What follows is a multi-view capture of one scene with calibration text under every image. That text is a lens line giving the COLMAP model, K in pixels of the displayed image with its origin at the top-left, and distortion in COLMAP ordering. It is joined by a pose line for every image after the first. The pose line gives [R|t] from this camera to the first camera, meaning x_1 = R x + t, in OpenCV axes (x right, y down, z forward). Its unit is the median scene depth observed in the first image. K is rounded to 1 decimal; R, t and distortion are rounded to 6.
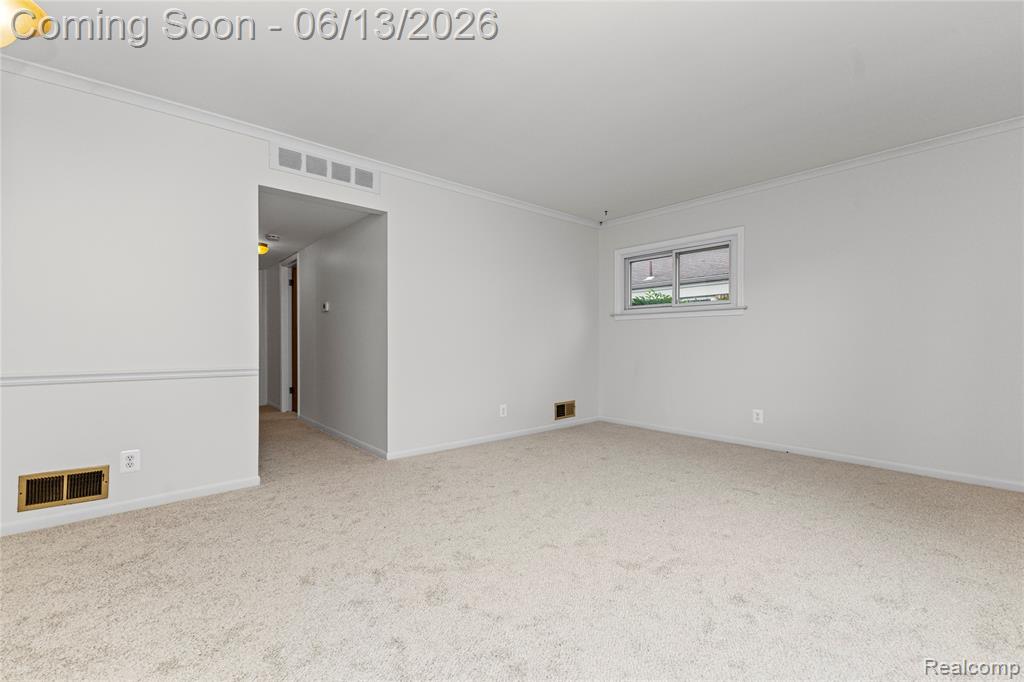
lens RADIAL K [[443.3, 0, 511.4], [0, 443.3, 339.7], [0, 0, 1]] dist [0.015030, -0.002461]
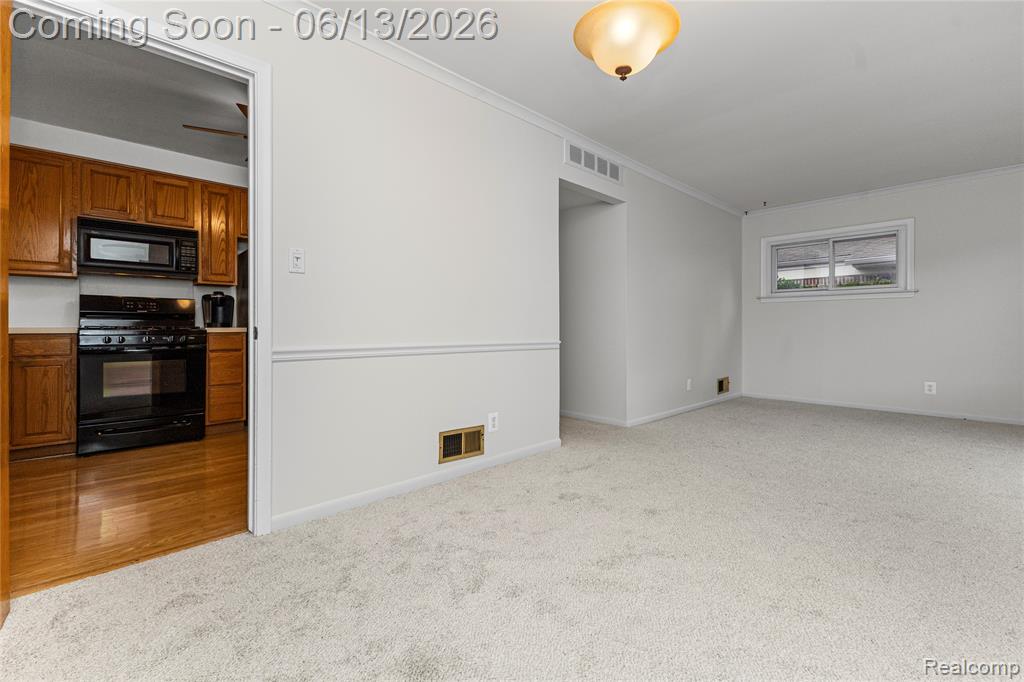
lens RADIAL K [[443.3, 0, 507.8], [0, 443.3, 326.5], [0, 0, 1]] dist [0.015030, -0.002461]
pose [[0.999101, 0.000655, 0.042386, -0.573218], [-0.000613, 0.999999, -0.000991, 0.020251], [-0.042387, 0.000964, 0.999101, -0.080843]]
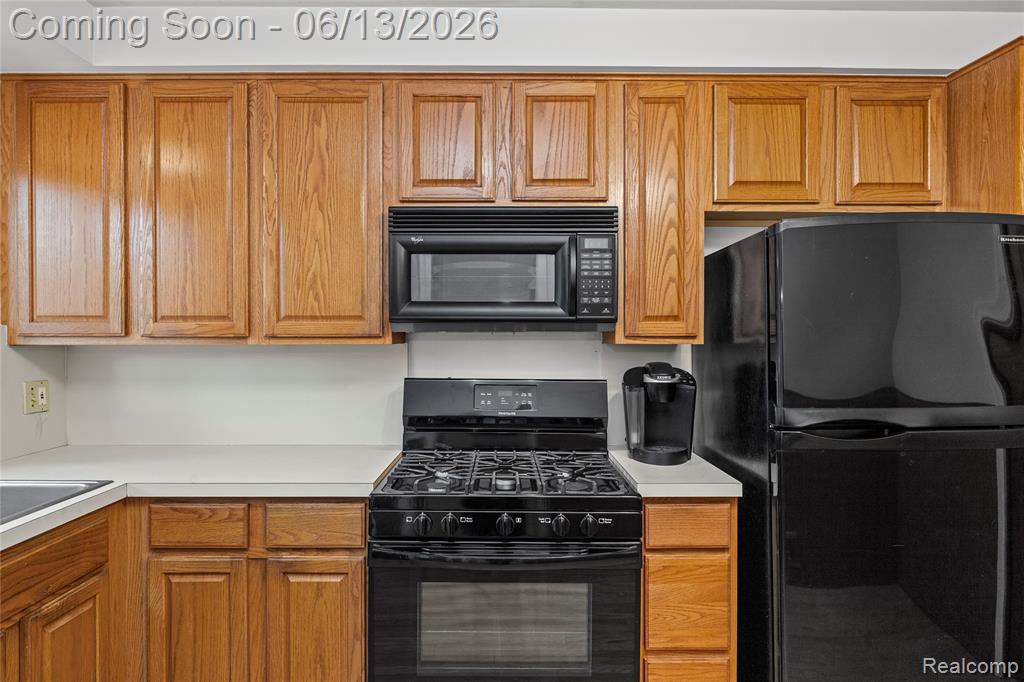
lens RADIAL K [[631.0, 0, 504.7], [0, 631.0, 340.7], [0, 0, 1]] dist [-0.011888, 0.001080]
pose [[0.763320, 0.004185, -0.646007, -0.955448], [-0.001352, 0.999987, 0.004881, -0.084793], [0.646020, -0.002852, 0.763316, 0.484769]]
